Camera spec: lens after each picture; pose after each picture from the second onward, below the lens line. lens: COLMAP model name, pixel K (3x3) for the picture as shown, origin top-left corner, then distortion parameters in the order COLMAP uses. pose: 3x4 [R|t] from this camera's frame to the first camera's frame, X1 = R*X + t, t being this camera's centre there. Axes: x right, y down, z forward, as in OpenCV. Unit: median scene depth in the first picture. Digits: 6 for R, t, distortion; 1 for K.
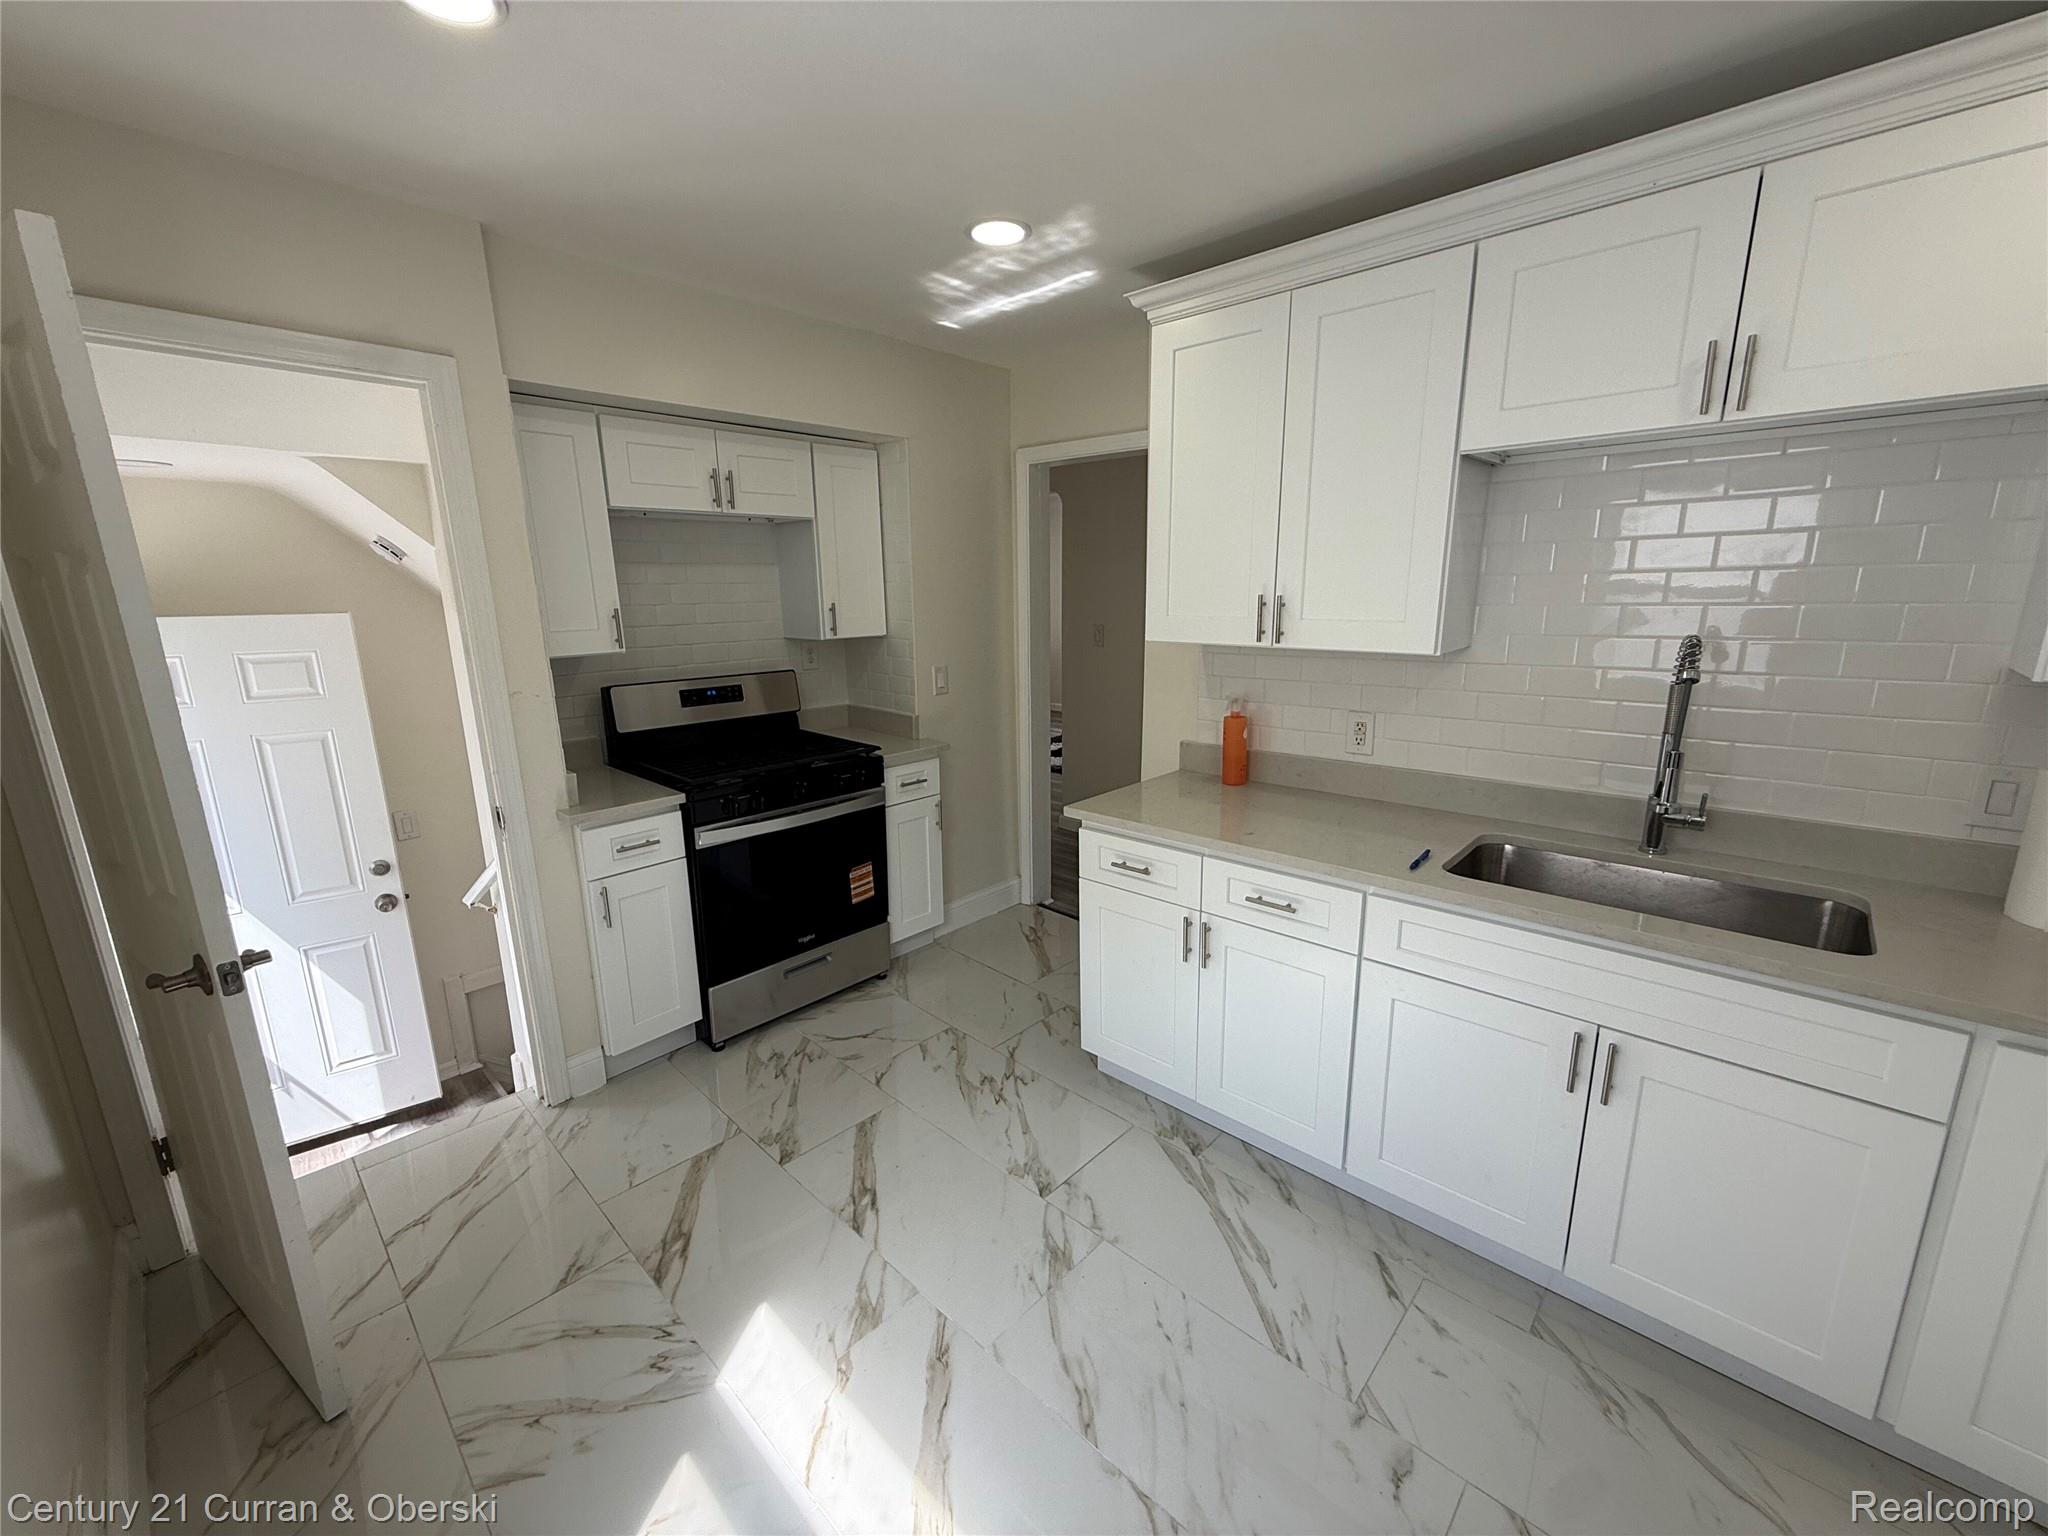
lens RADIAL K [[816.6, 0, 1019.5], [0, 816.6, 774.0], [0, 0, 1]] dist [-0.002262, 0.001288]
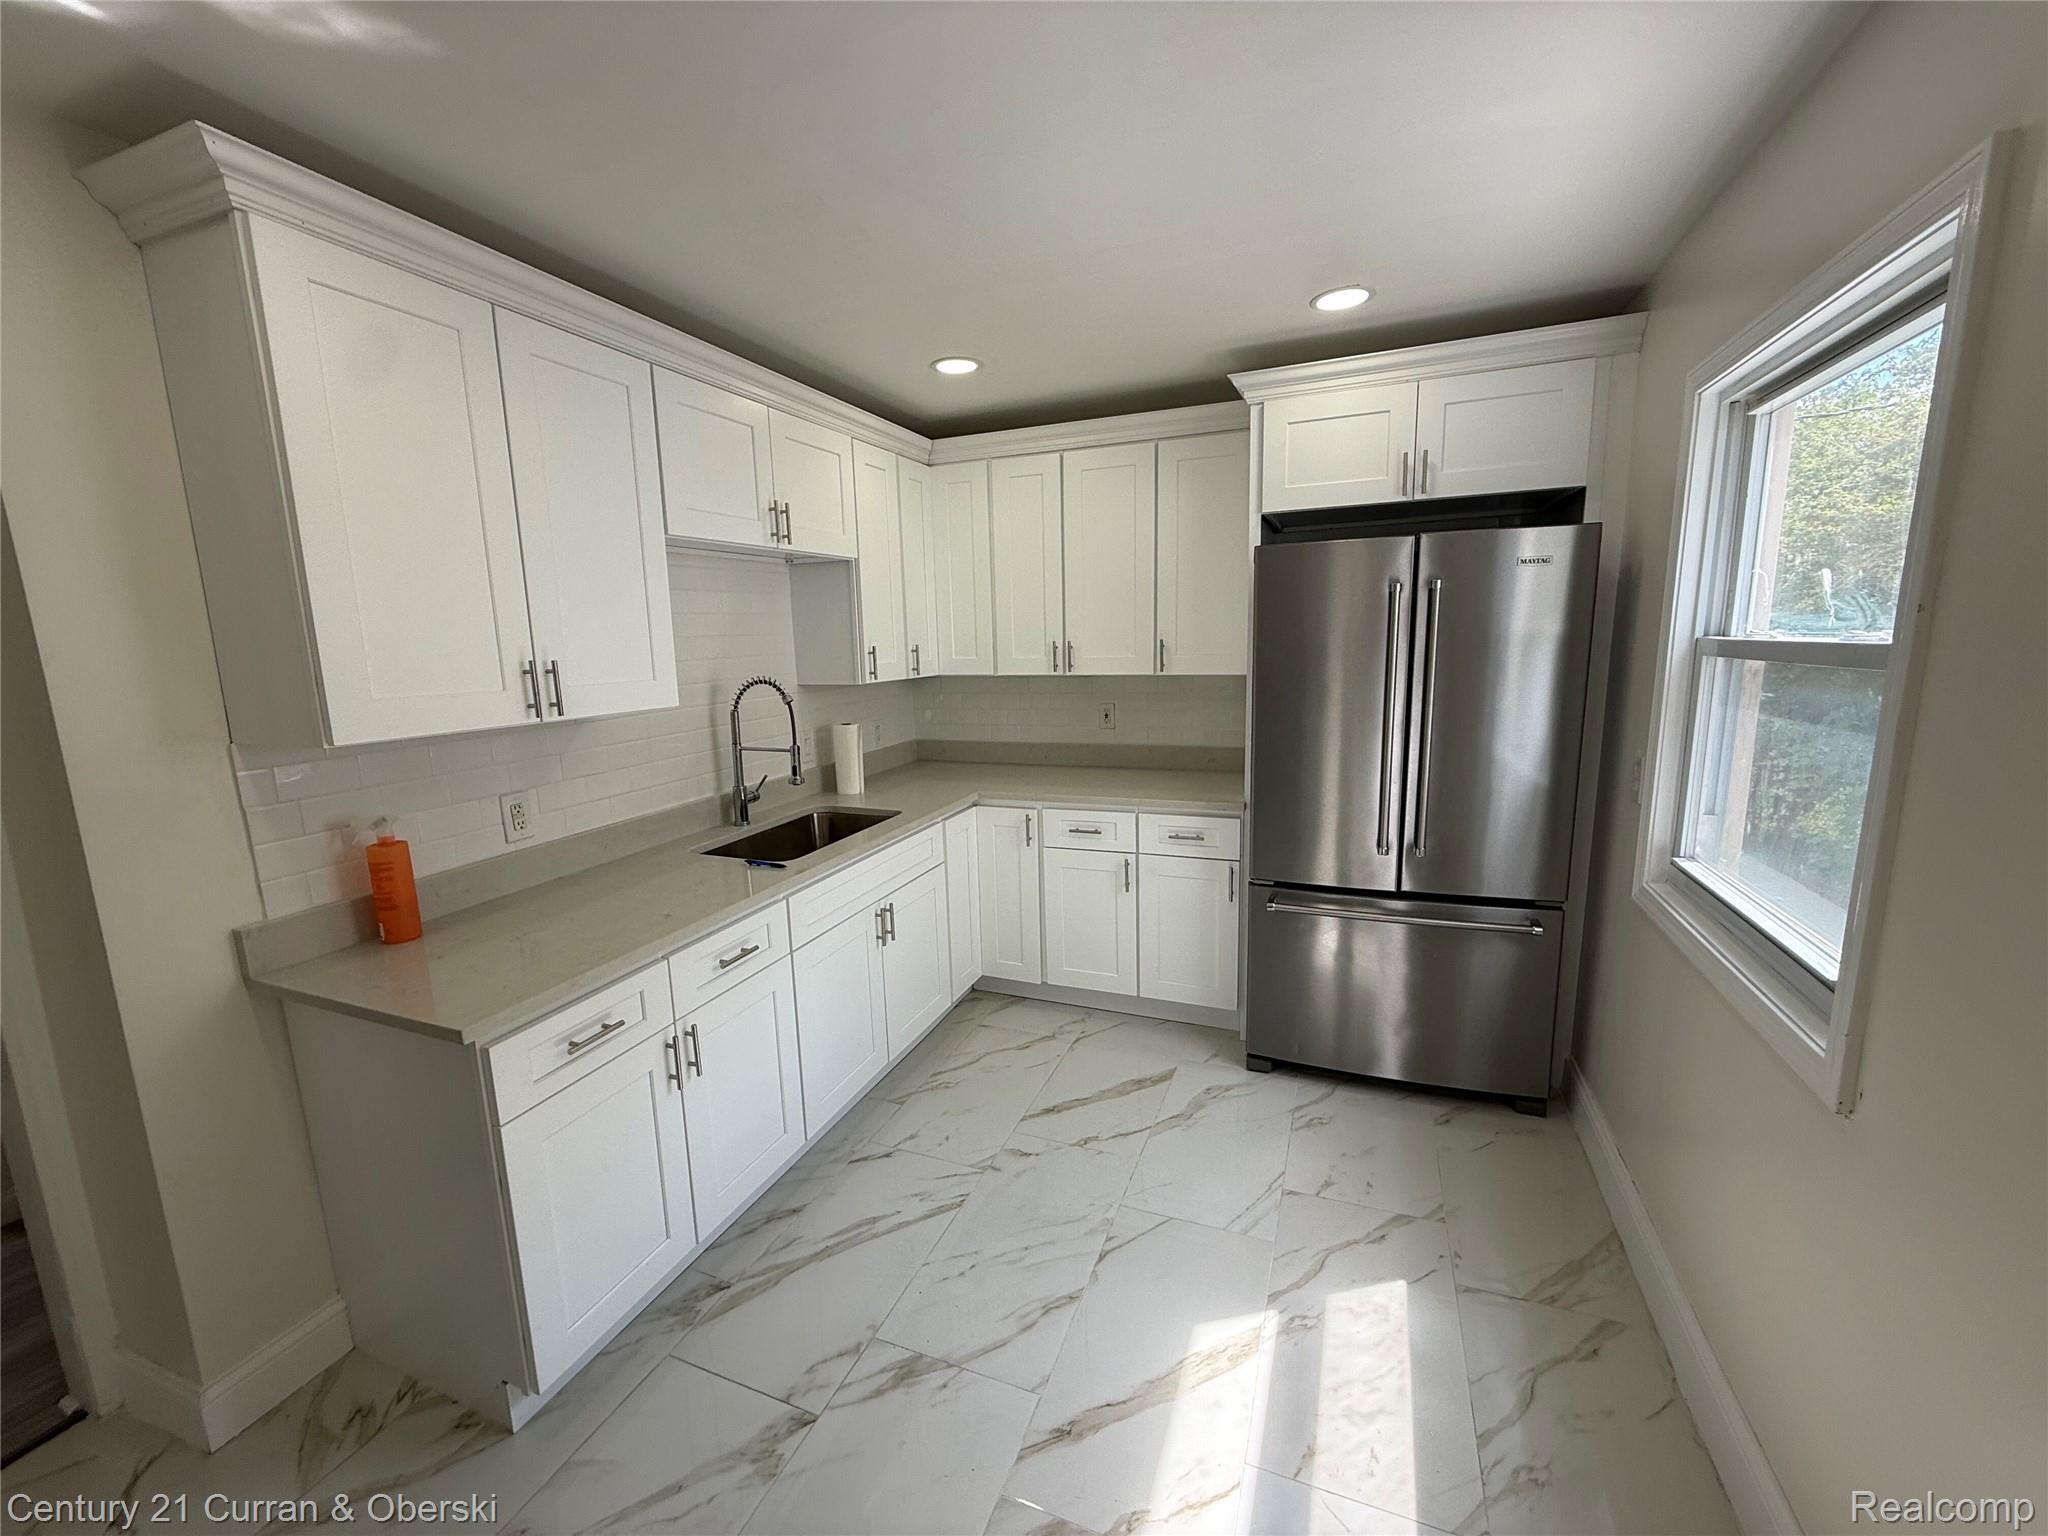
lens RADIAL K [[816.6, 0, 1012.2], [0, 816.6, 768.0], [0, 0, 1]] dist [-0.002262, 0.001288]
pose [[-0.362908, -0.130302, 0.922669, -0.806043], [0.232020, 0.946353, 0.224906, -0.238335], [-0.902477, 0.295698, -0.313207, 1.063156]]
